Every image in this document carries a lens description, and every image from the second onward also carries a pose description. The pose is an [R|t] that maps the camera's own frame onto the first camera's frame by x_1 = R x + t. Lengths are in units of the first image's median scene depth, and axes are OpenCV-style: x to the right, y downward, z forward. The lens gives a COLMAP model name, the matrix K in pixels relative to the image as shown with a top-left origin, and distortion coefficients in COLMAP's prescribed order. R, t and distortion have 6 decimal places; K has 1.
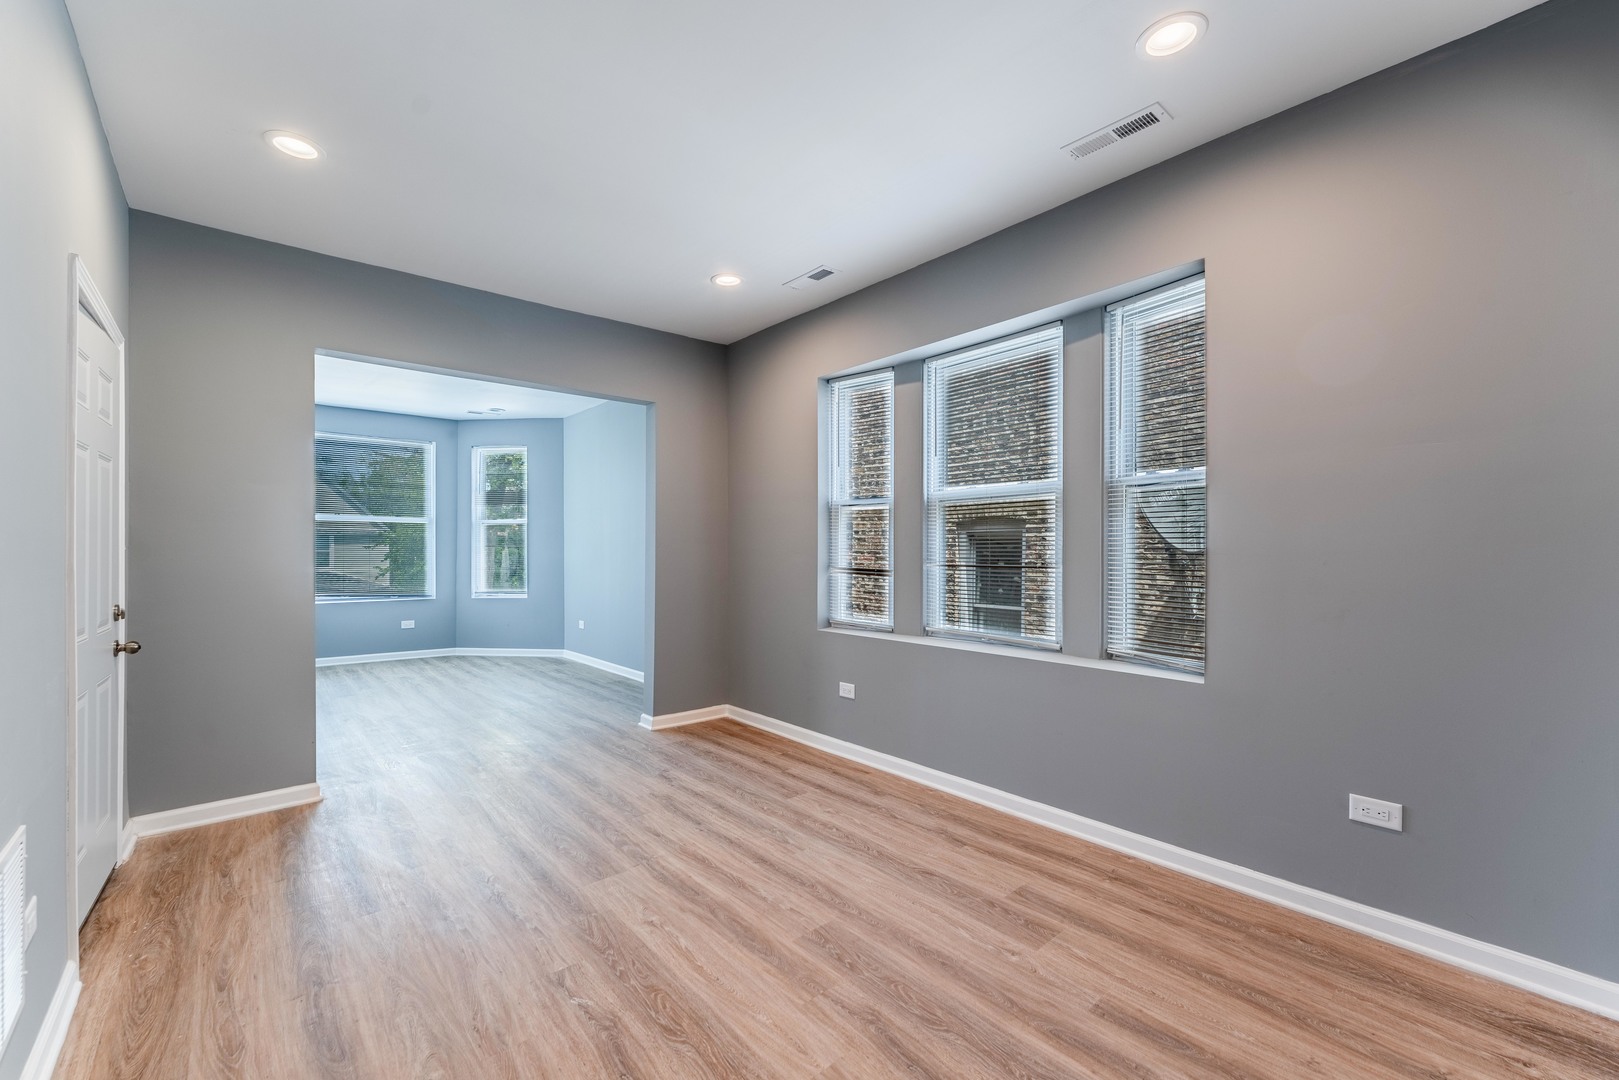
lens RADIAL K [[652.0, 0, 802.4], [0, 652.0, 554.0], [0, 0, 1]] dist [0.004062, -0.000381]
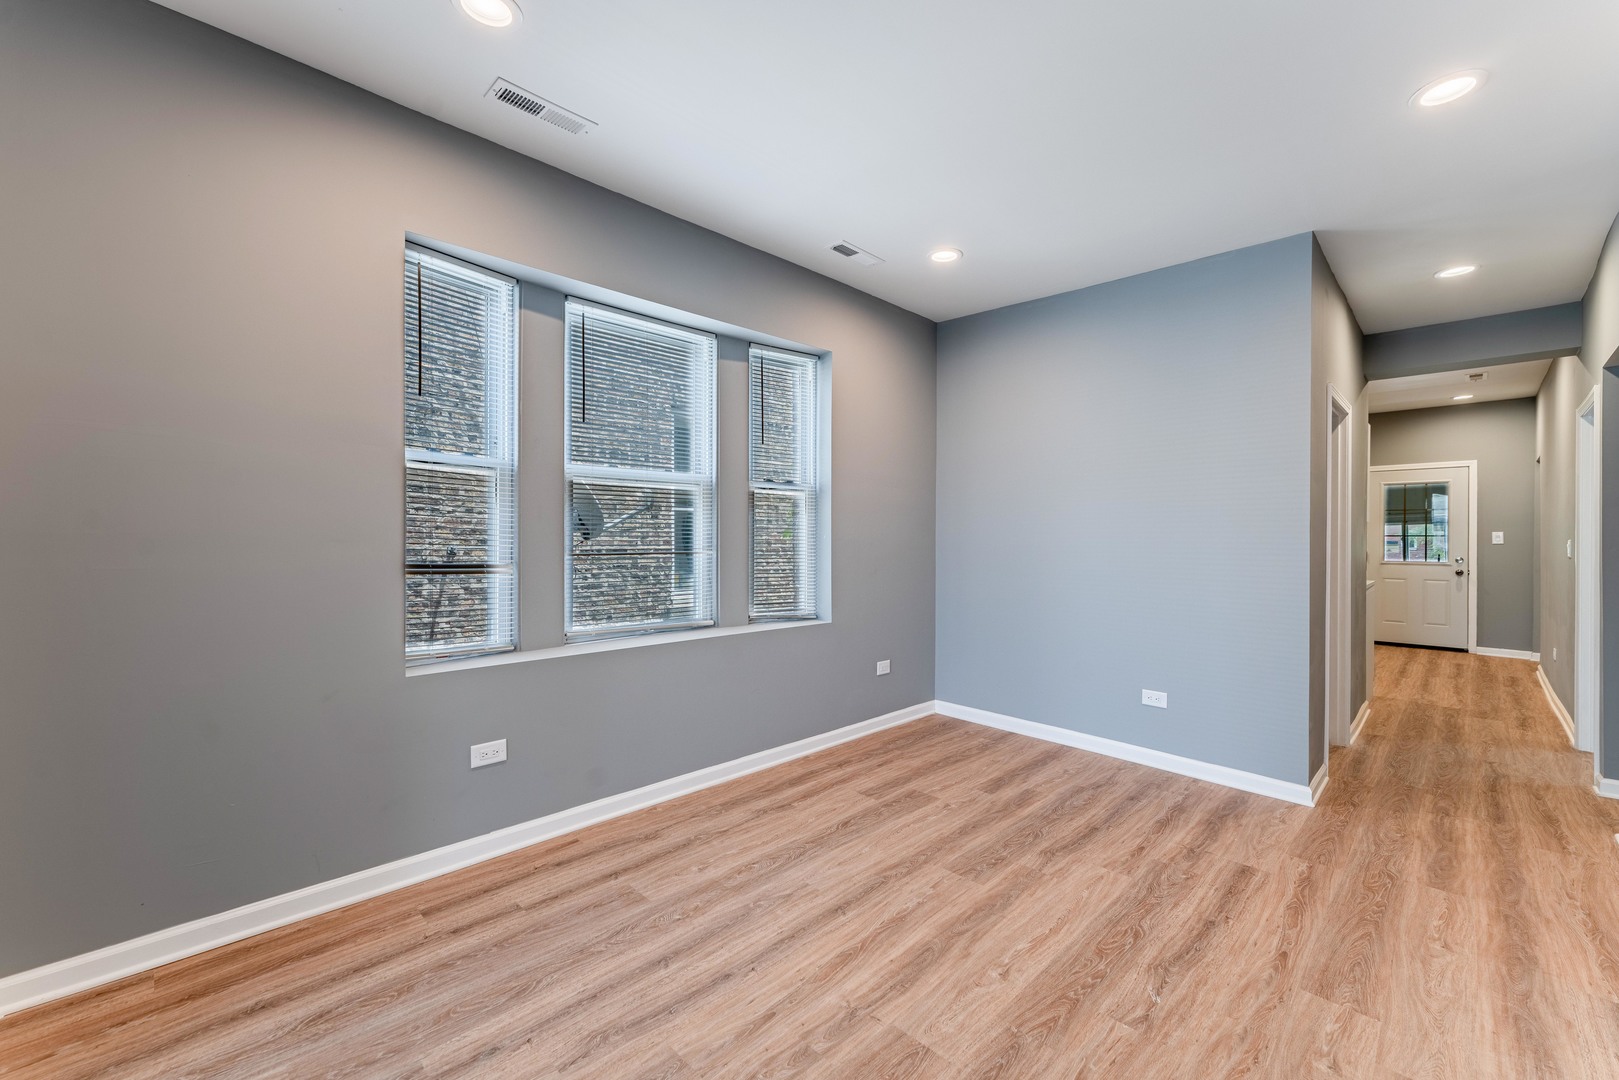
lens RADIAL K [[652.0, 0, 803.9], [0, 652.0, 534.5], [0, 0, 1]] dist [0.004062, -0.000381]
pose [[-0.062656, 0.000775, 0.998035, -0.903729], [-0.002946, 0.999995, -0.000961, -0.011073], [-0.998031, -0.003001, -0.062653, 1.108531]]
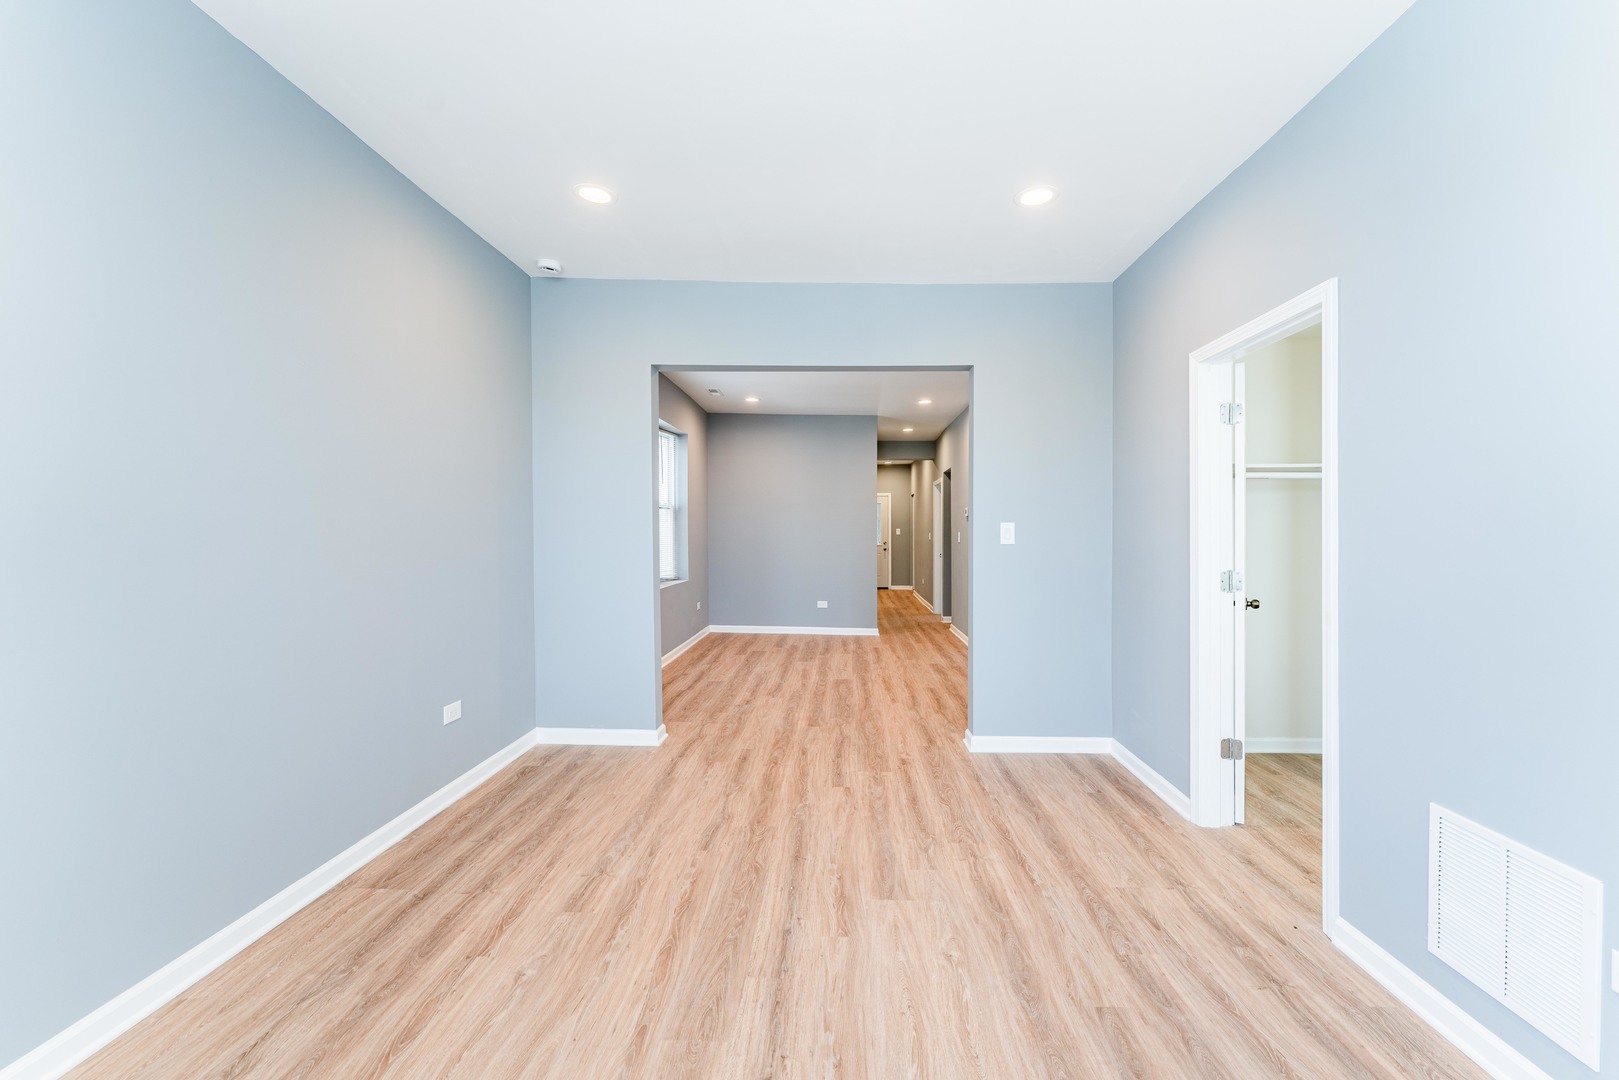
lens RADIAL K [[670.1, 0, 808.7], [0, 670.1, 536.5], [0, 0, 1]] dist [-0.000164, -0.000008]
pose [[-0.716846, -0.005049, 0.697213, -1.600201], [0.002460, 0.999949, 0.009771, -0.022722], [-0.697227, 0.008720, -0.716797, 2.340854]]
